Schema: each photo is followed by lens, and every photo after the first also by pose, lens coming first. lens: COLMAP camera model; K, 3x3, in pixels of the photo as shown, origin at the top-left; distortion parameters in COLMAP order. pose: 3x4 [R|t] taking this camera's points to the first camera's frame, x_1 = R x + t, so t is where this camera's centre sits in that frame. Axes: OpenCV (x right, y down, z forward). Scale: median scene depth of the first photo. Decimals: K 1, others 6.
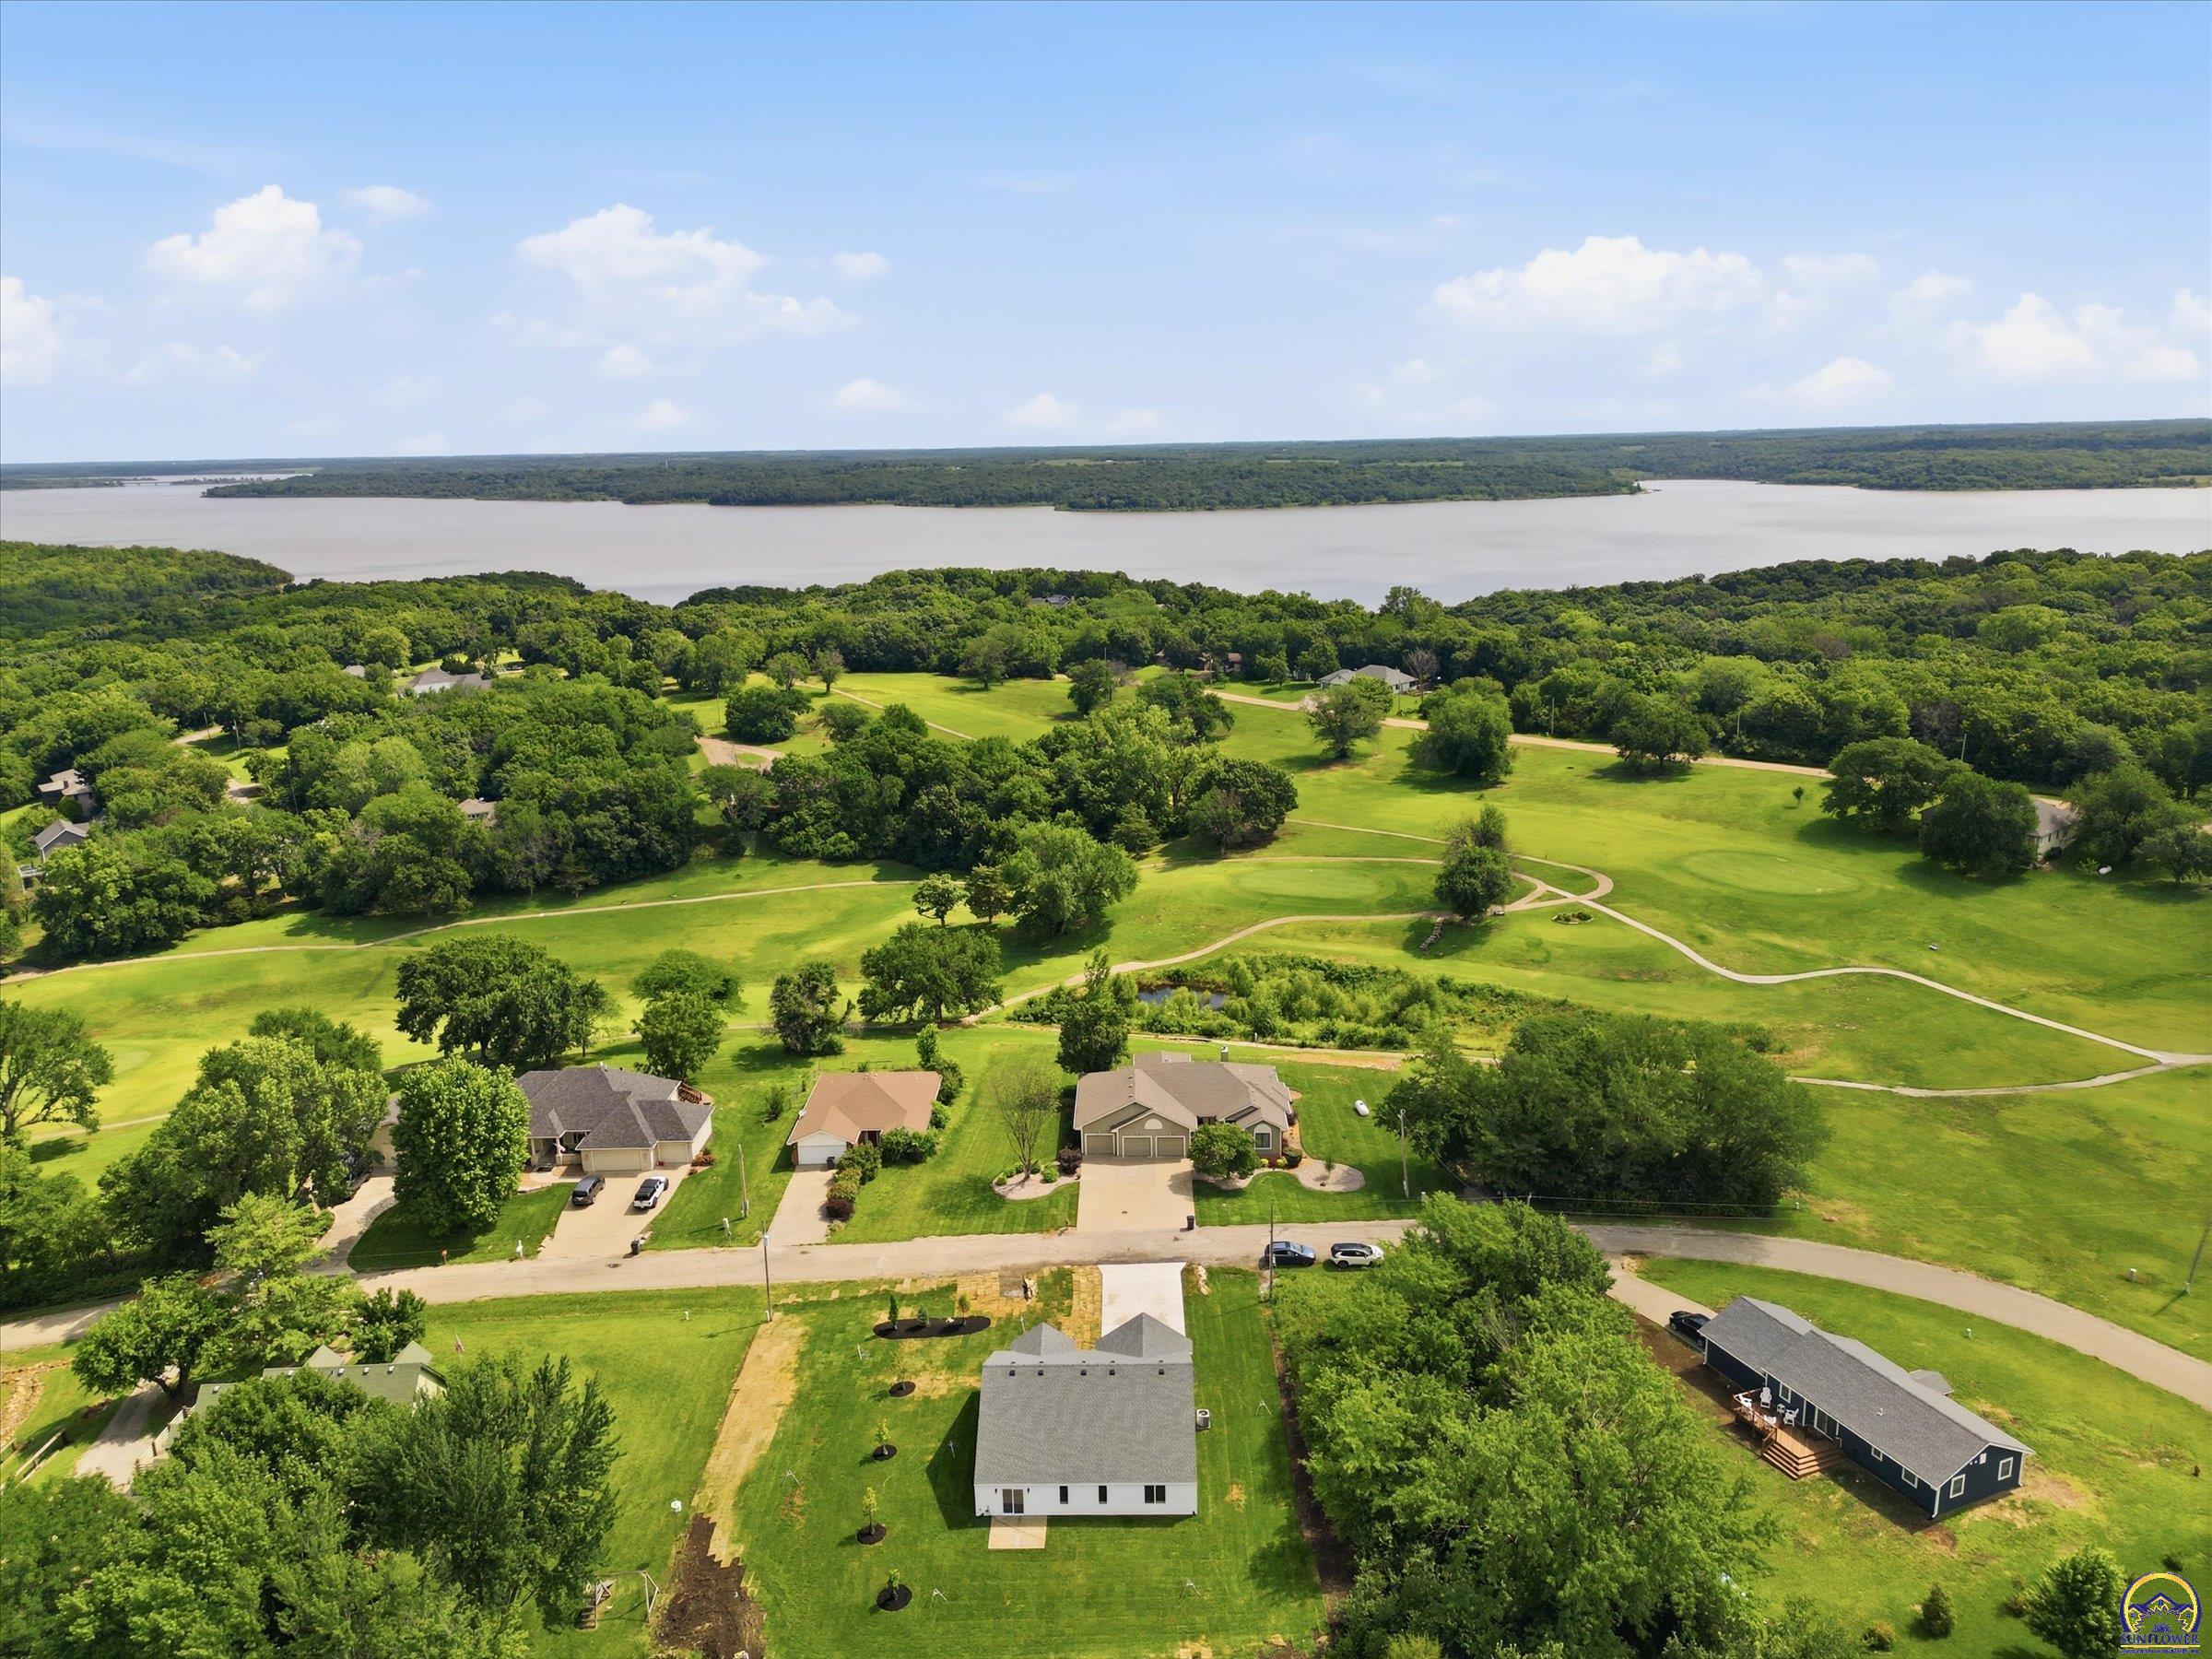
lens RADIAL K [[1547.9, 0, 1105.8], [0, 1547.9, 827.3], [0, 0, 1]] dist [0.071776, -0.063248]
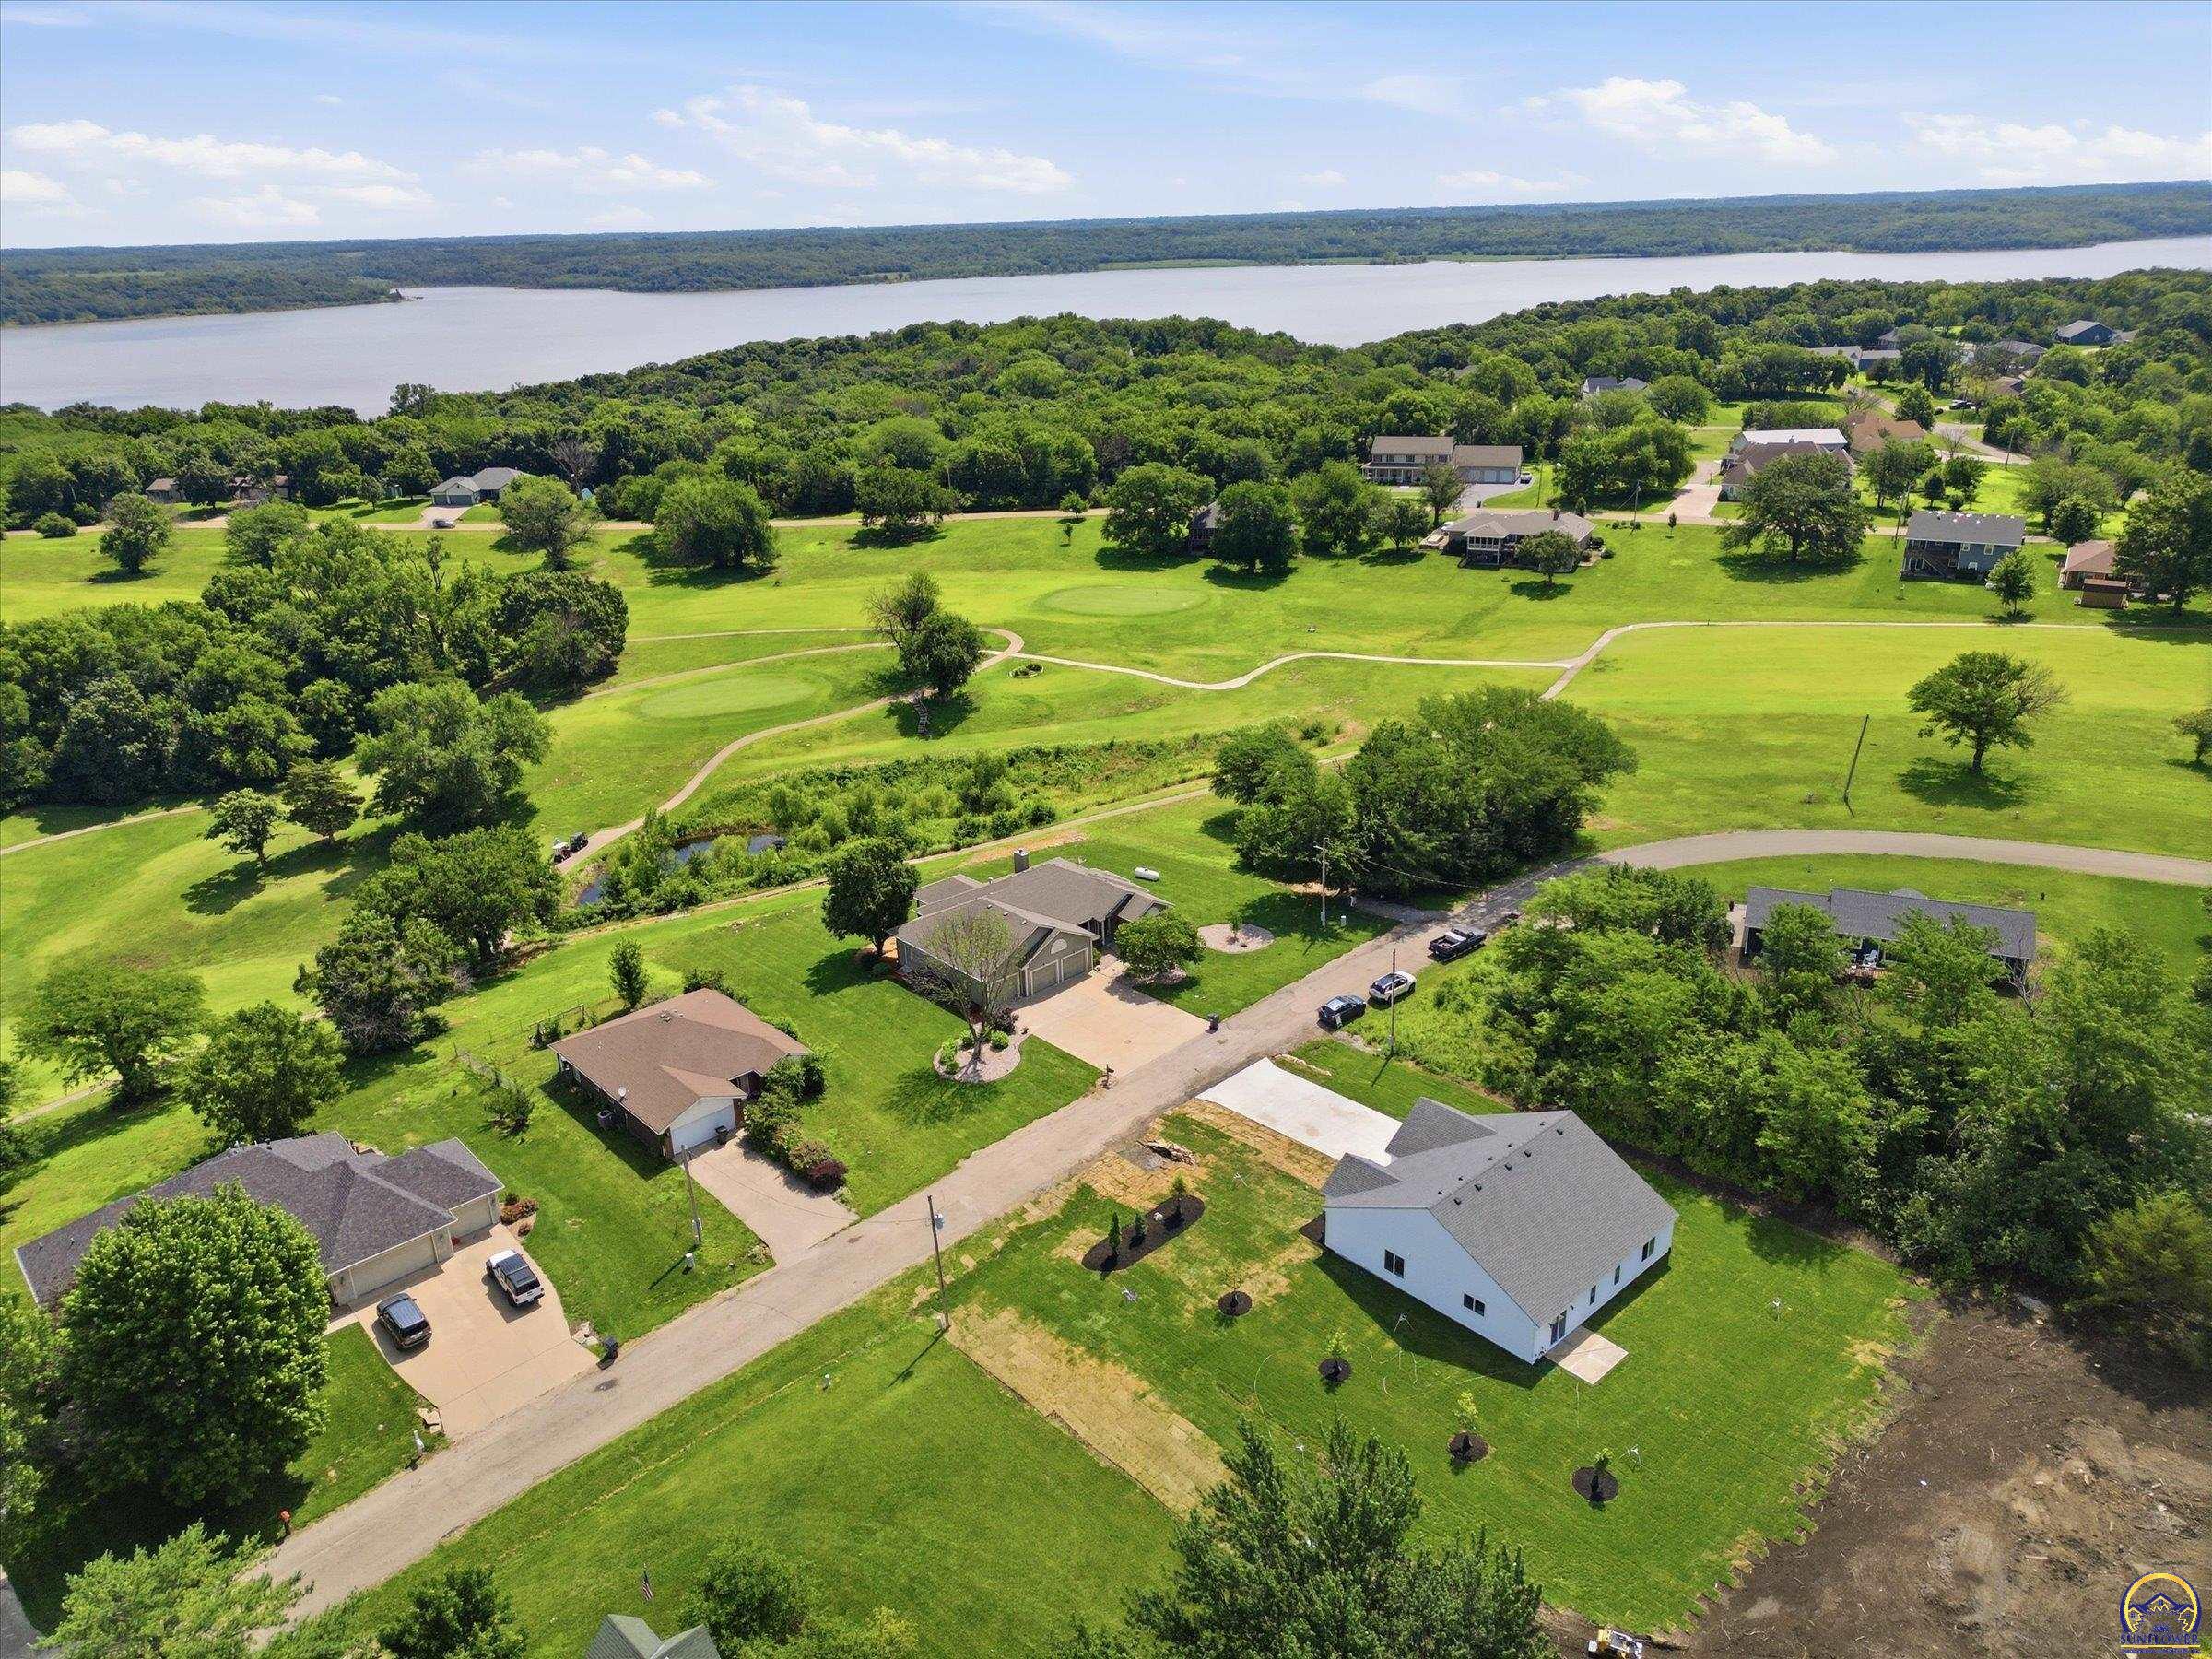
lens RADIAL K [[1547.9, 0, 1106.0], [0, 1547.9, 819.6], [0, 0, 1]] dist [0.071776, -0.063248]
pose [[0.728930, -0.248954, 0.637717, -0.249176], [0.180315, 0.968460, 0.171965, -0.007571], [-0.660415, -0.010360, 0.750829, 0.188204]]
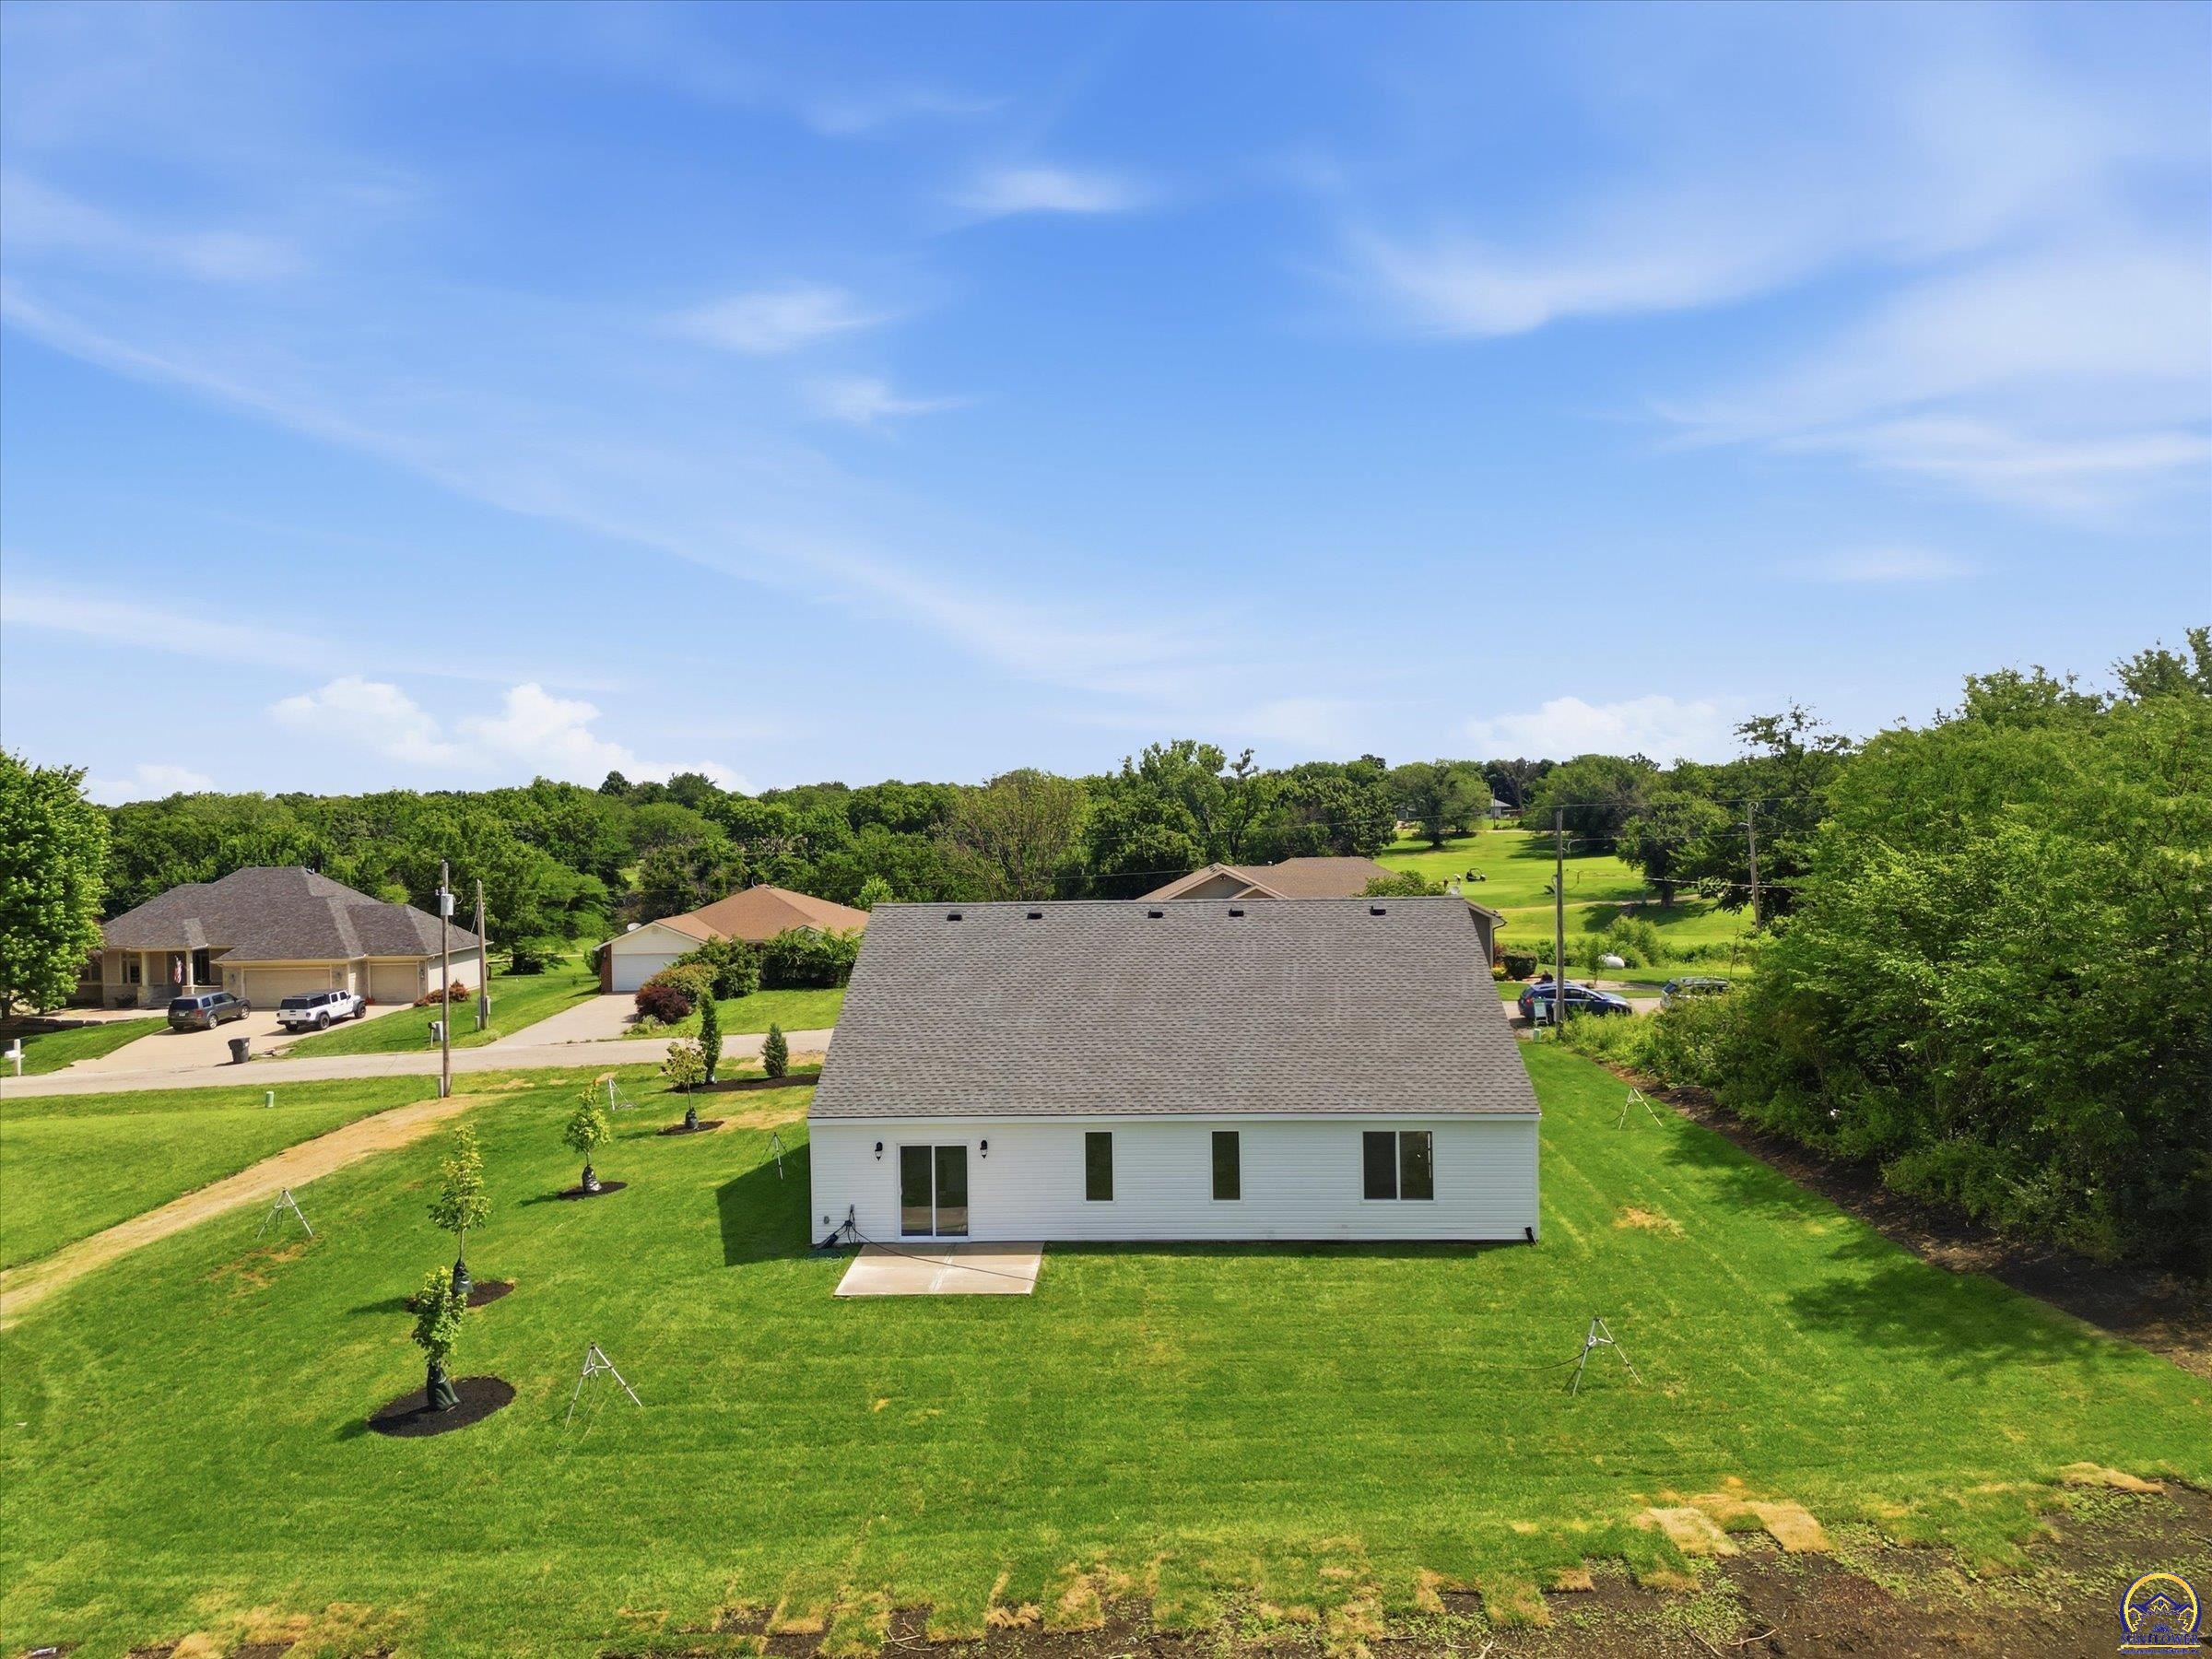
lens RADIAL K [[1547.9, 0, 1105.9], [0, 1547.9, 835.2], [0, 0, 1]] dist [0.071776, -0.063248]
pose [[0.999828, 0.008286, -0.016609, -0.007429], [-0.011729, 0.975570, -0.219375, 0.151767], [0.014385, 0.219532, 0.975499, 0.242840]]
